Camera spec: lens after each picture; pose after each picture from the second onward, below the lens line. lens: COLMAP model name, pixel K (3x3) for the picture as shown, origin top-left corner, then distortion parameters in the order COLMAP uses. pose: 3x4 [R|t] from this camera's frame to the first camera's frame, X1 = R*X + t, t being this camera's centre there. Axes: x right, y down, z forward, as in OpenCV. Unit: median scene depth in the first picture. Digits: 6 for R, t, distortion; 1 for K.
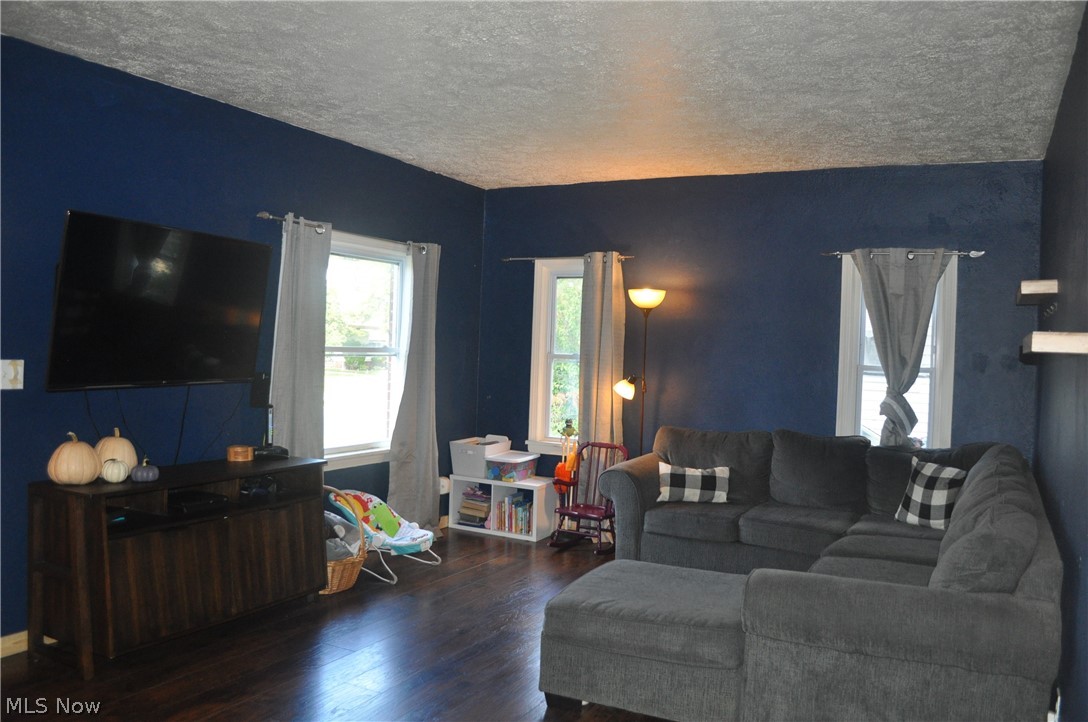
lens RADIAL K [[859.5, 0, 548.3], [0, 859.5, 361.3], [0, 0, 1]] dist [-0.082193, 0.009785]
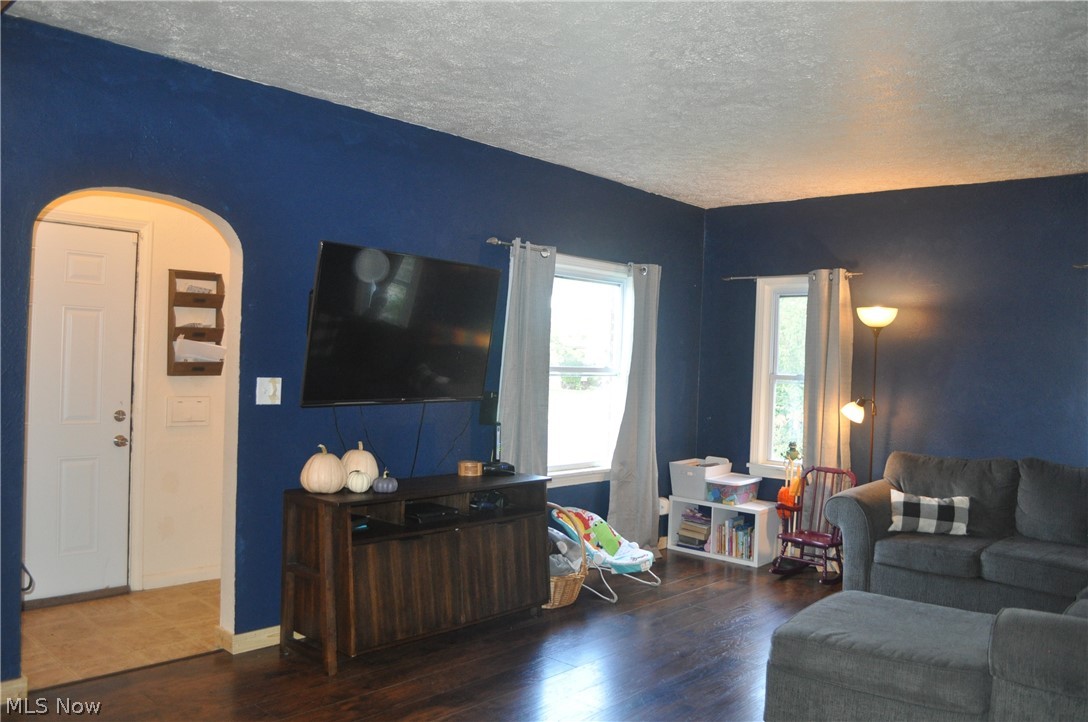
lens RADIAL K [[859.5, 0, 547.0], [0, 859.5, 361.3], [0, 0, 1]] dist [-0.082193, 0.009785]
pose [[0.968993, 0.000778, -0.247088, -0.008250], [-0.006583, 0.999721, -0.022669, -0.000166], [0.247001, 0.023593, 0.968728, -0.002885]]
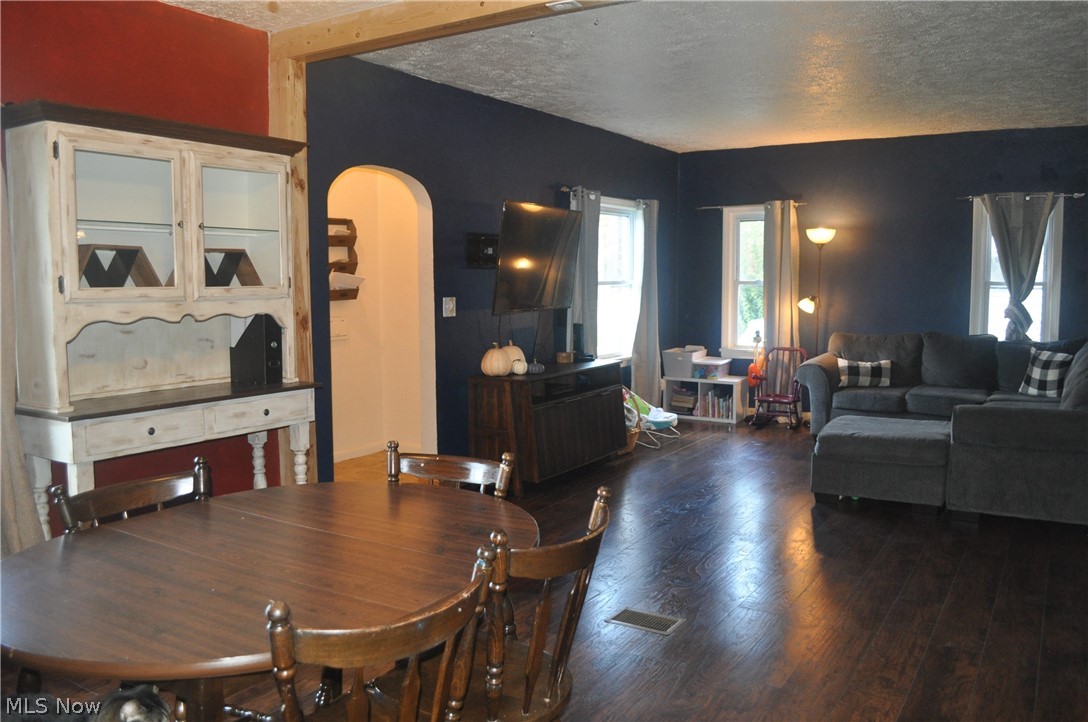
lens RADIAL K [[859.5, 0, 551.2], [0, 859.5, 358.8], [0, 0, 1]] dist [-0.082193, 0.009785]
pose [[0.996889, -0.032164, -0.071950, -0.236008], [0.037747, 0.996268, 0.077623, -0.002941], [0.069185, -0.080098, 0.994383, -0.384237]]
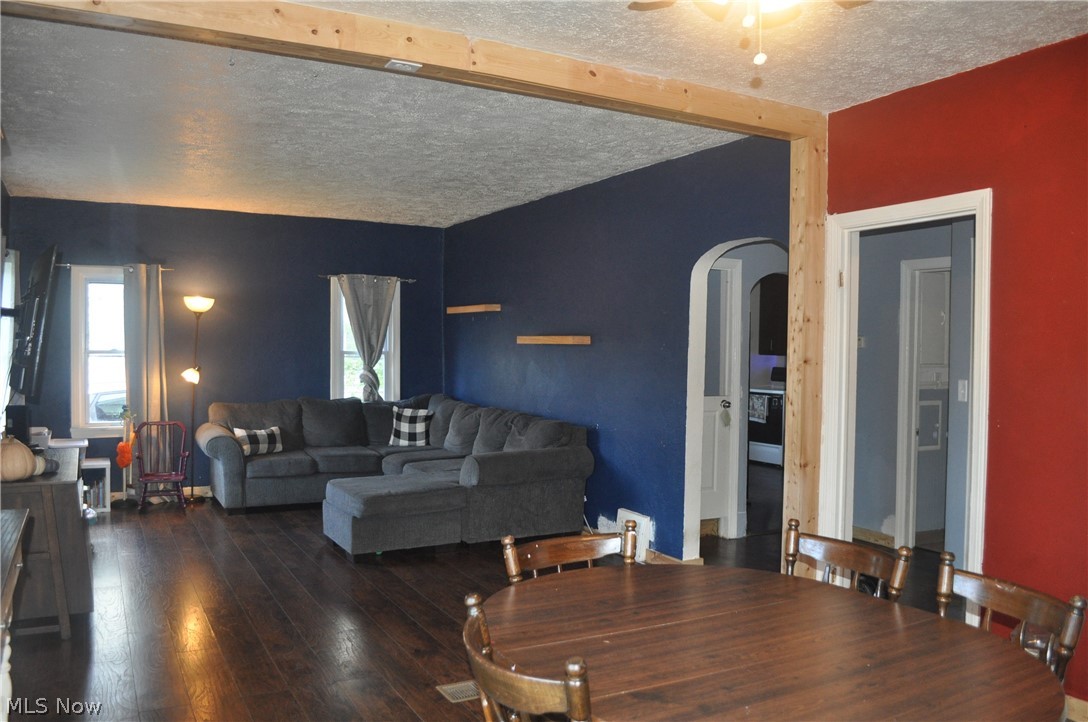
lens RADIAL K [[859.5, 0, 546.1], [0, 859.5, 365.2], [0, 0, 1]] dist [-0.082193, 0.009785]
pose [[0.552772, -0.047624, 0.831971, -0.737257], [0.023243, 0.998858, 0.041735, -0.026206], [-0.833008, -0.003733, 0.553248, -0.146203]]
